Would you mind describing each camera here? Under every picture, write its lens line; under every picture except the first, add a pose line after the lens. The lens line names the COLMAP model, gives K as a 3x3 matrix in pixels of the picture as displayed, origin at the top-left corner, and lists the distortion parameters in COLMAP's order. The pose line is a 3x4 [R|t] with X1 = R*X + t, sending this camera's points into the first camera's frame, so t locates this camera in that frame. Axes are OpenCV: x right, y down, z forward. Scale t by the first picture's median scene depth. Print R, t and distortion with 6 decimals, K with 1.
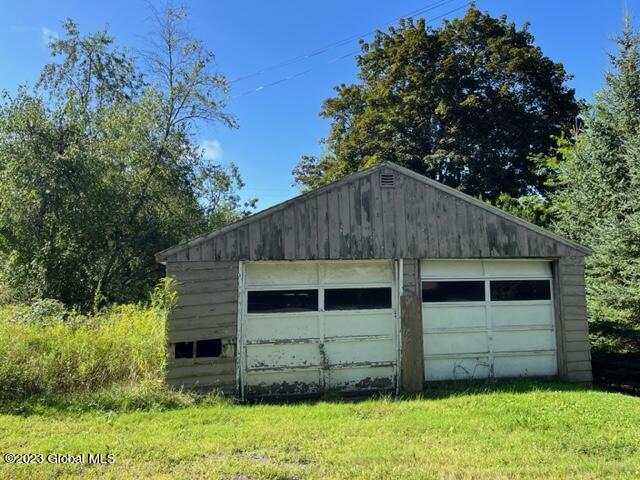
lens RADIAL K [[490.5, 0, 317.8], [0, 490.5, 237.5], [0, 0, 1]] dist [0.070953, -0.115664]
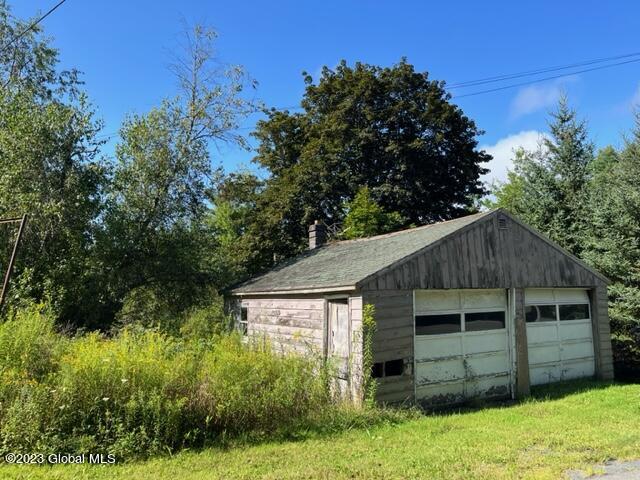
lens RADIAL K [[490.5, 0, 317.8], [0, 490.5, 237.5], [0, 0, 1]] dist [0.070953, -0.115664]
pose [[0.935085, 0.041482, 0.351987, -0.739705], [-0.031801, 0.998941, -0.033244, -0.026412], [-0.352993, 0.019892, 0.935414, 0.007147]]
